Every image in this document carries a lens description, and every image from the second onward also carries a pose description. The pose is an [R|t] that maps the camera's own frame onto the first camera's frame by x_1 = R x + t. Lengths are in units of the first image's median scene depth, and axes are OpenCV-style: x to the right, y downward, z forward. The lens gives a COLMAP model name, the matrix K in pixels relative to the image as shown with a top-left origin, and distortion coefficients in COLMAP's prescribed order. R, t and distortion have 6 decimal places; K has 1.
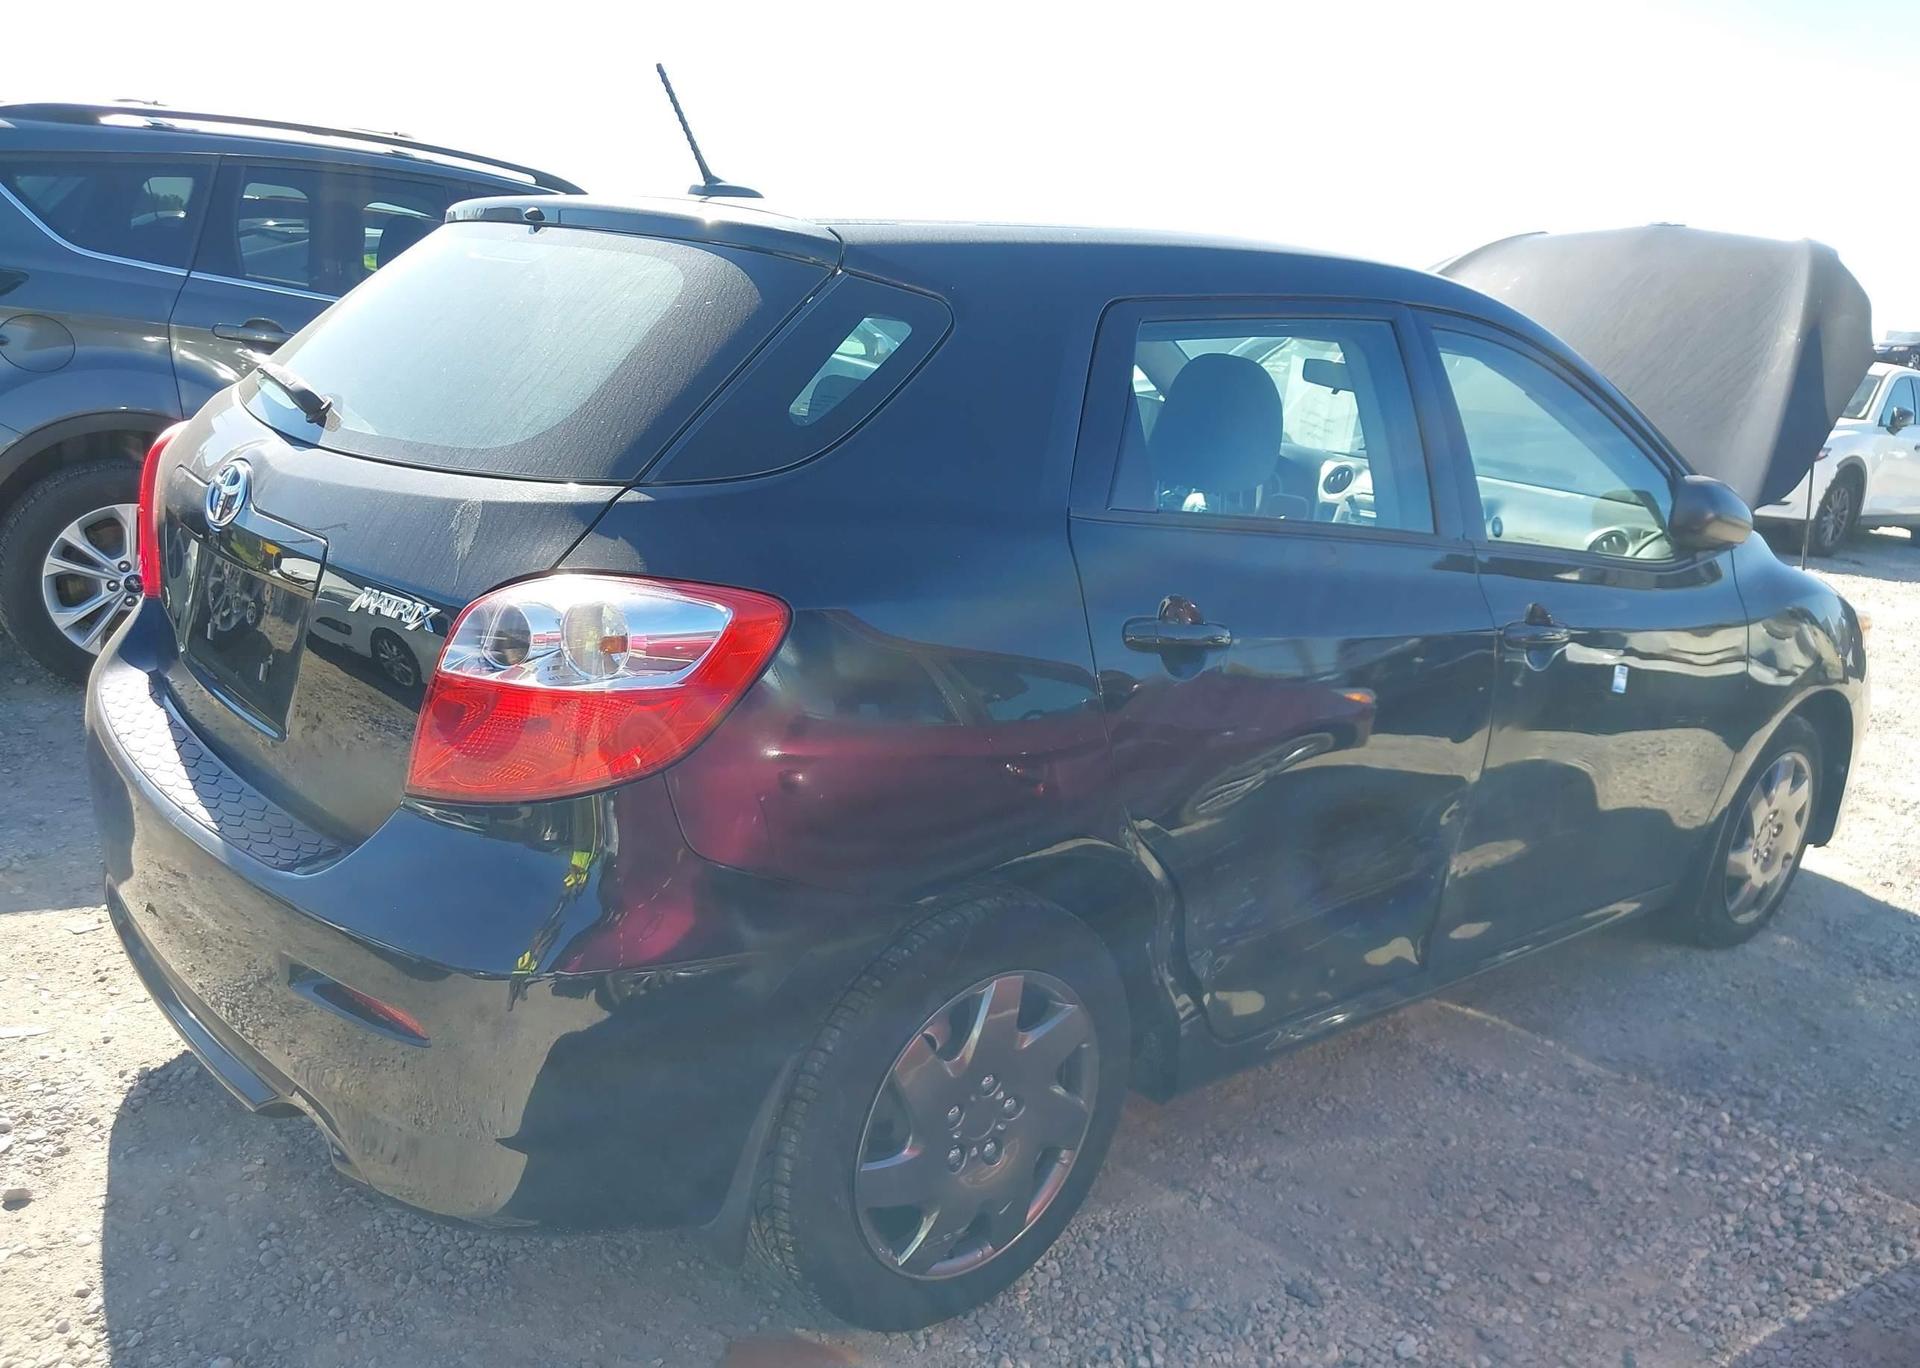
lens RADIAL K [[1490.0, 0, 948.8], [0, 1490.0, 687.7], [0, 0, 1]] dist [0.014003, -0.002085]
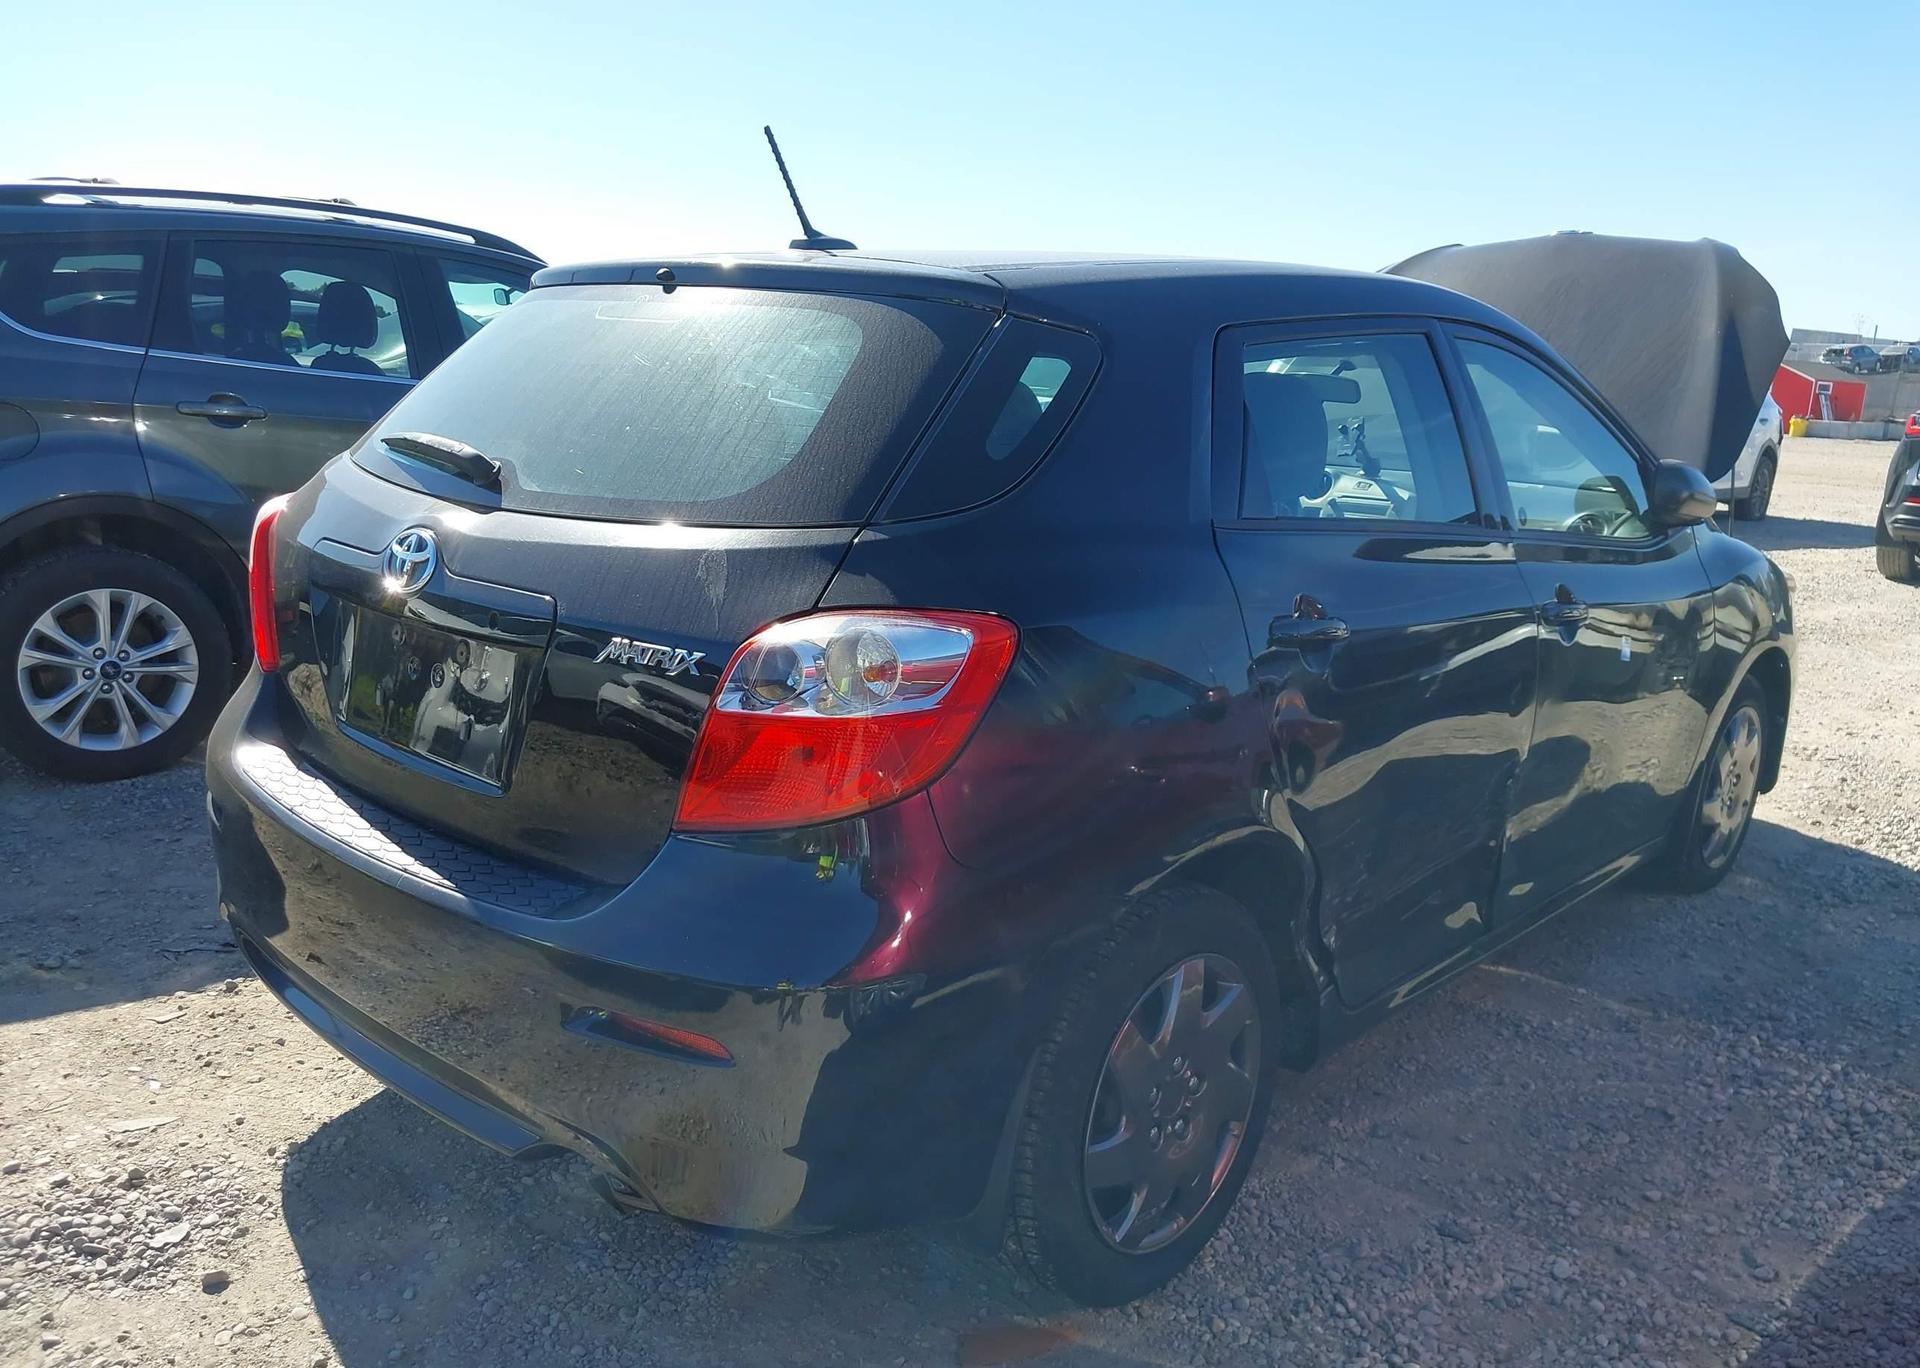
lens RADIAL K [[1490.0, 0, 948.8], [0, 1490.0, 687.7], [0, 0, 1]] dist [0.014003, -0.002085]
pose [[0.992000, -0.076817, 0.100171, -0.189479], [0.078859, 0.996748, -0.016578, 0.002184], [-0.098572, 0.024345, 0.994832, -0.044155]]
